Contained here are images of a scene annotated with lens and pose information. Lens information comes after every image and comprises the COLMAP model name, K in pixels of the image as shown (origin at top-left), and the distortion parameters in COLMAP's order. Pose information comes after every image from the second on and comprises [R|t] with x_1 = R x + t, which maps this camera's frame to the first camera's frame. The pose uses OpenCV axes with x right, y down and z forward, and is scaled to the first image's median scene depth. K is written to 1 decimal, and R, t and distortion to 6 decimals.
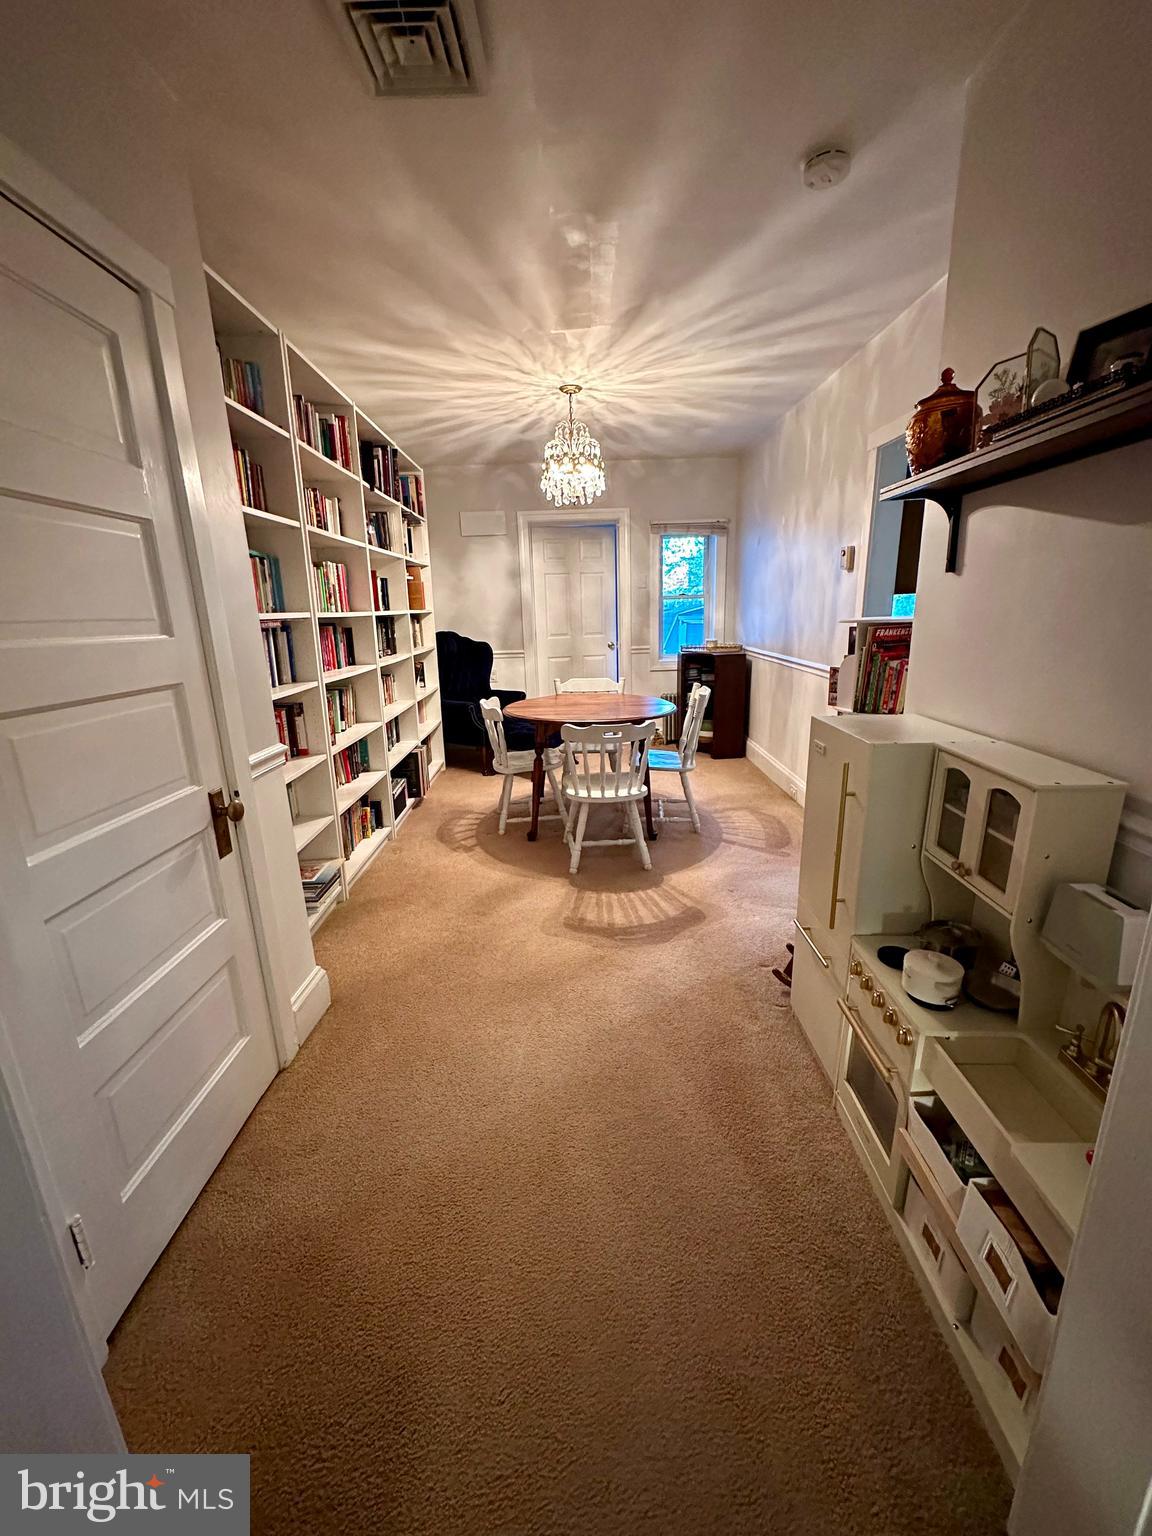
lens RADIAL K [[615.9, 0, 578.6], [0, 615.9, 765.9], [0, 0, 1]] dist [-0.000601, 0.000567]
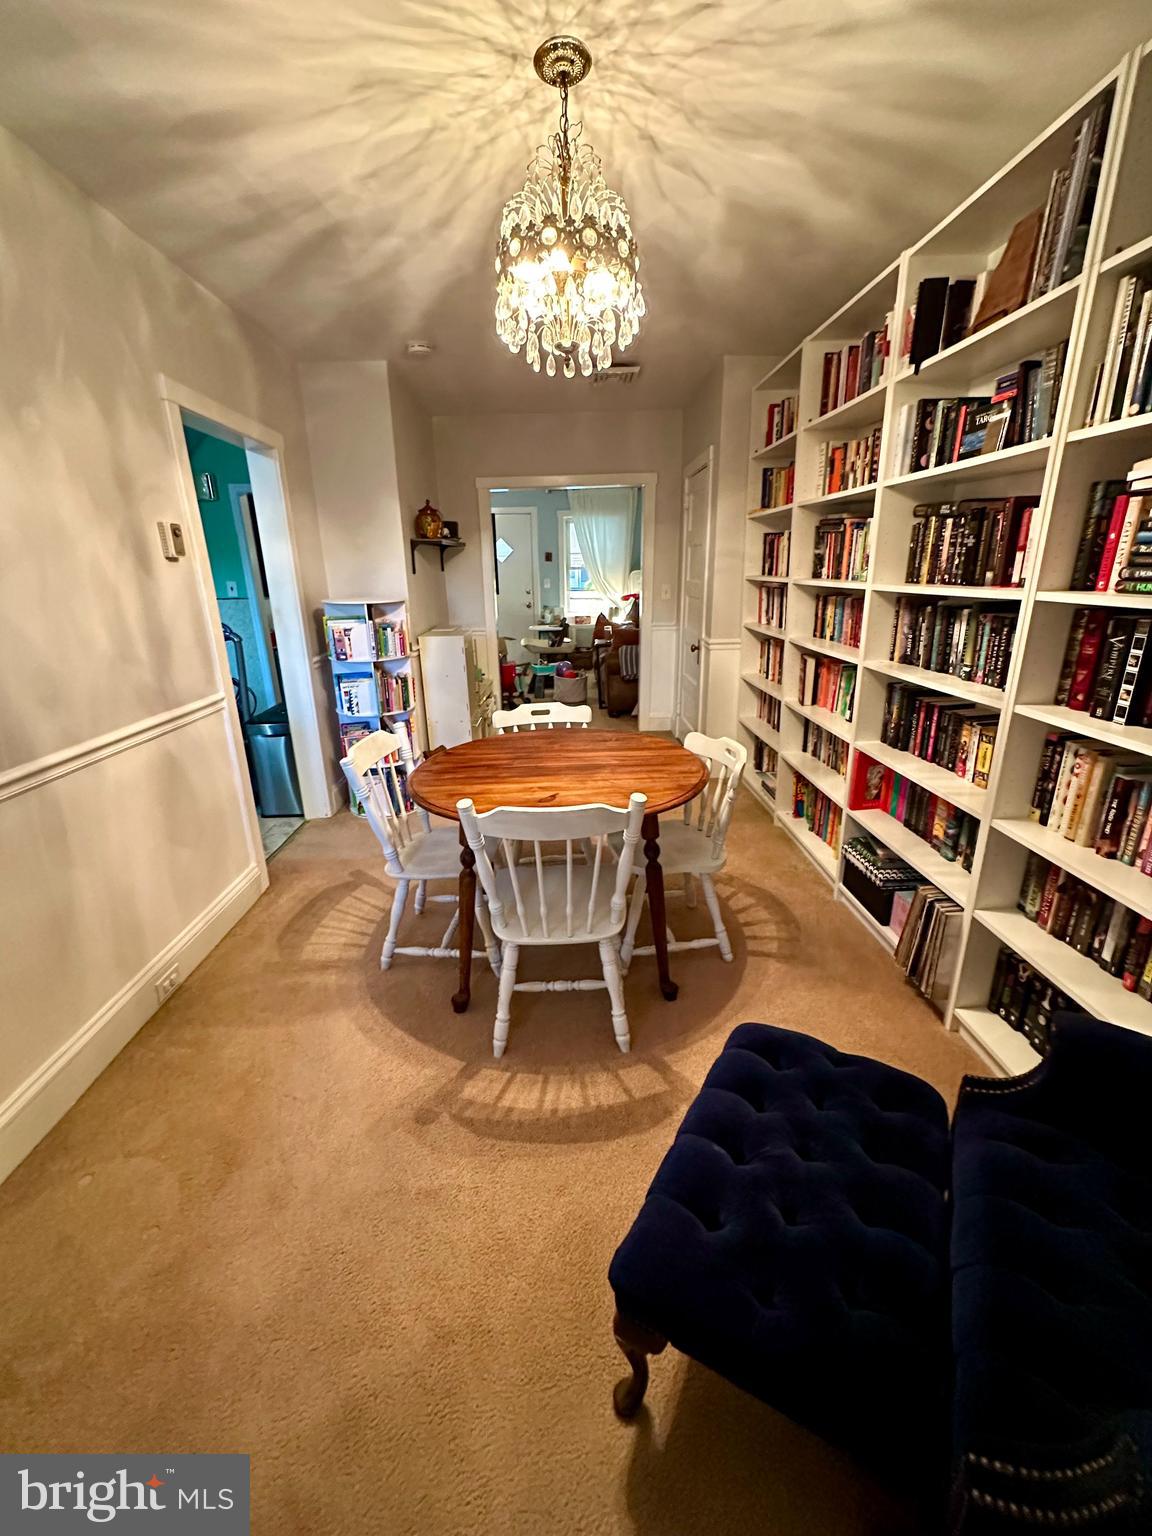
lens RADIAL K [[615.9, 0, 578.1], [0, 615.9, 762.9], [0, 0, 1]] dist [-0.000601, 0.000567]
pose [[-0.998593, 0.052084, -0.009954, 0.005354], [0.038576, 0.842350, 0.537549, -0.468125], [0.036383, 0.536408, -0.843174, 1.692527]]
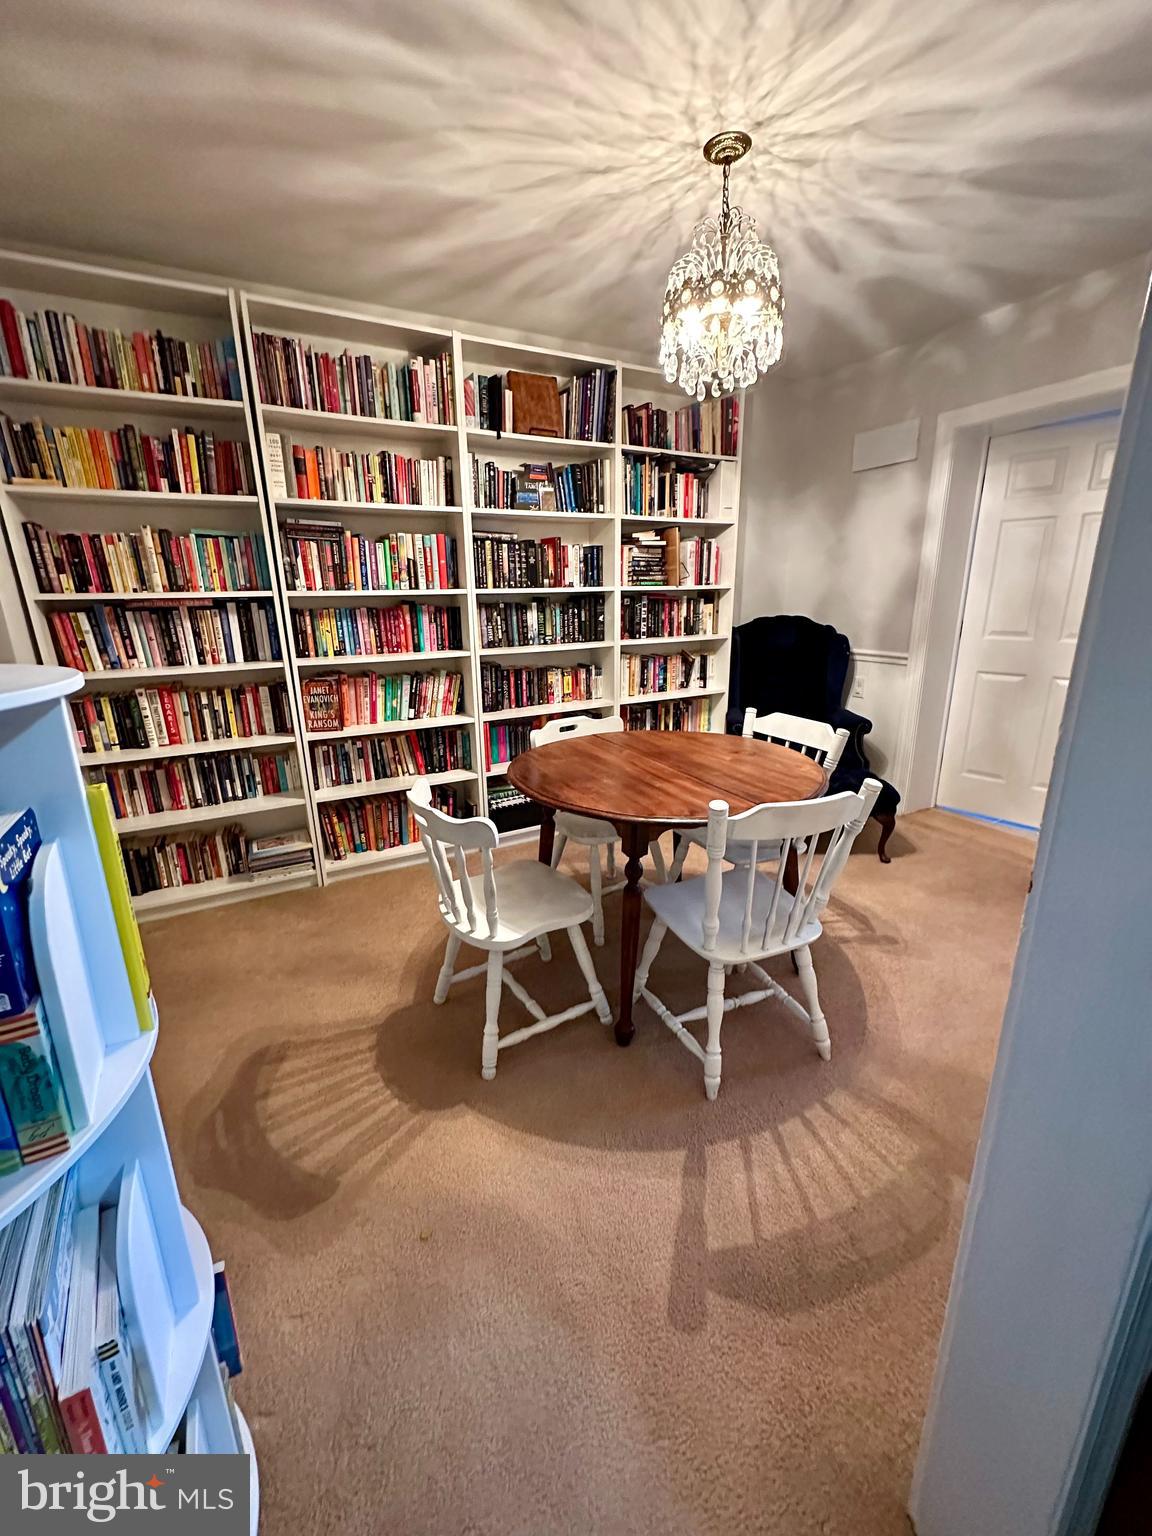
lens RADIAL K [[615.9, 0, 575.9], [0, 615.9, 764.5], [0, 0, 1]] dist [-0.000601, 0.000567]
pose [[0.460872, 0.256686, -0.849535, 0.519459], [-0.220140, 0.960406, 0.170760, -0.197475], [0.859730, 0.108319, 0.499131, 0.739014]]
